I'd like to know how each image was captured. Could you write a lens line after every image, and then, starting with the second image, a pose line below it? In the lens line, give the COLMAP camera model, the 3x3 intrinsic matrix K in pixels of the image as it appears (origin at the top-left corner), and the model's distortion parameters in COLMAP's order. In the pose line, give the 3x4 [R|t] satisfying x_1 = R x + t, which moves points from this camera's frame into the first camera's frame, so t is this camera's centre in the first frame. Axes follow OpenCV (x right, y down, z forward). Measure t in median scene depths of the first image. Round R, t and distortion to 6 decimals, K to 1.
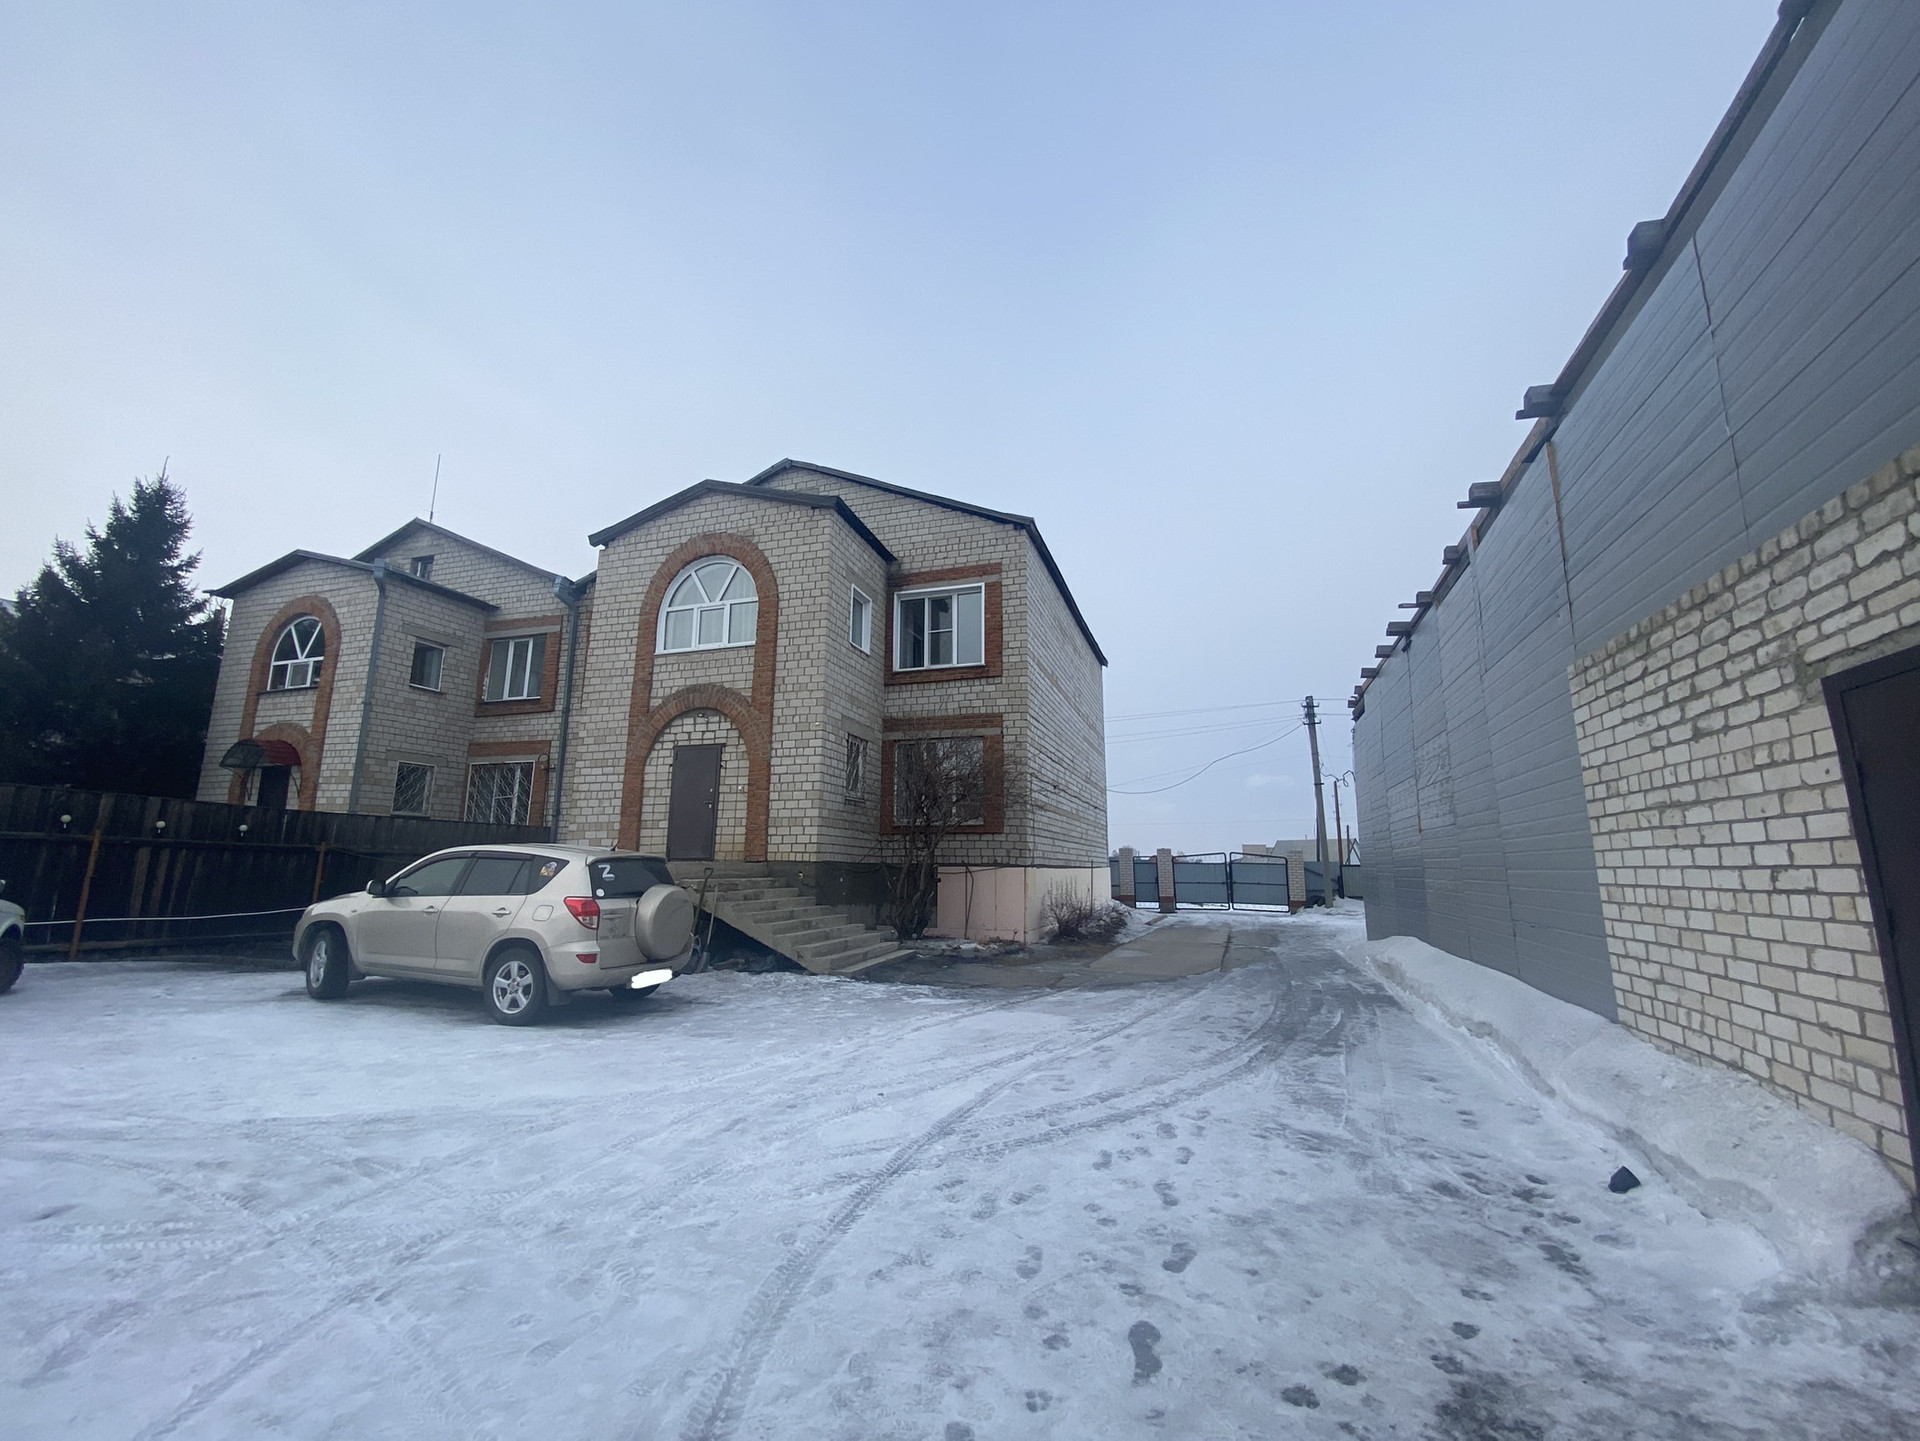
lens RADIAL K [[790.0, 0, 960.0], [0, 790.0, 720.5], [0, 0, 1]] dist [0.009249, -0.015693]
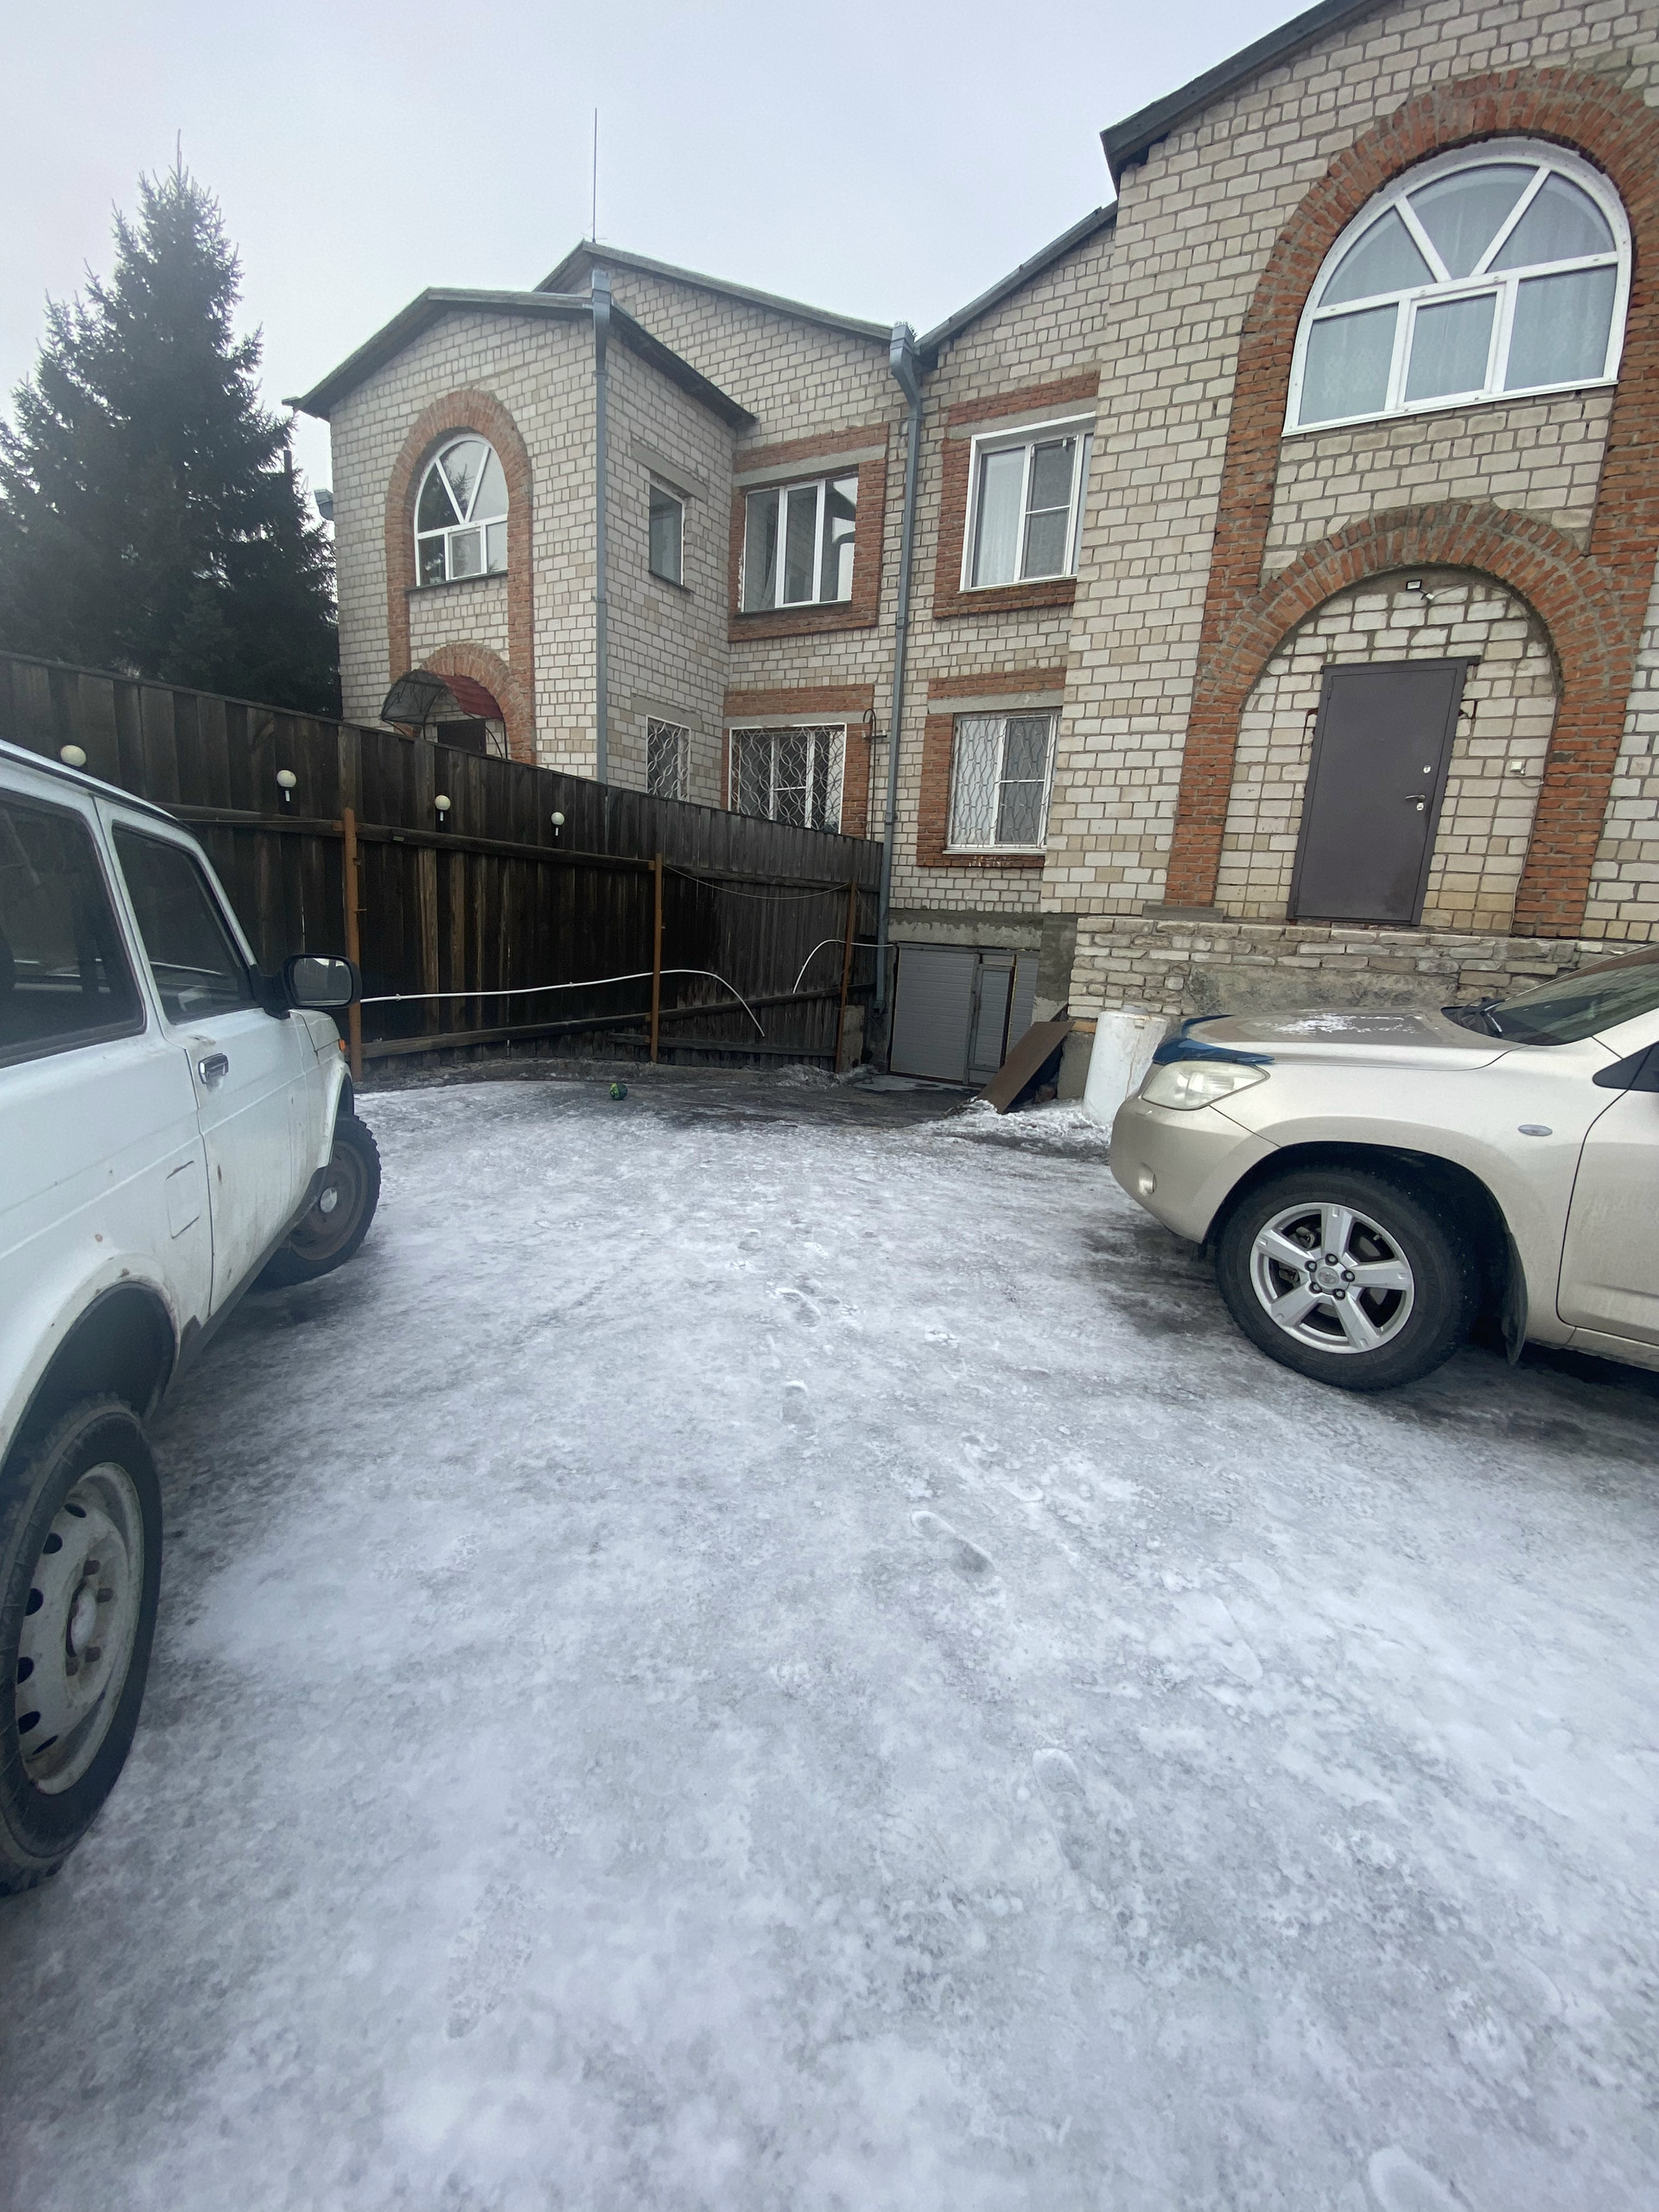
lens RADIAL K [[910.1, 0, 829.5], [0, 910.1, 1106.0], [0, 0, 1]] dist [0.009249, -0.015693]
pose [[0.976981, 0.094270, -0.191367, -0.488379], [-0.012555, 0.920916, 0.389558, 0.061614], [0.212957, -0.378189, 0.900901, 0.357282]]
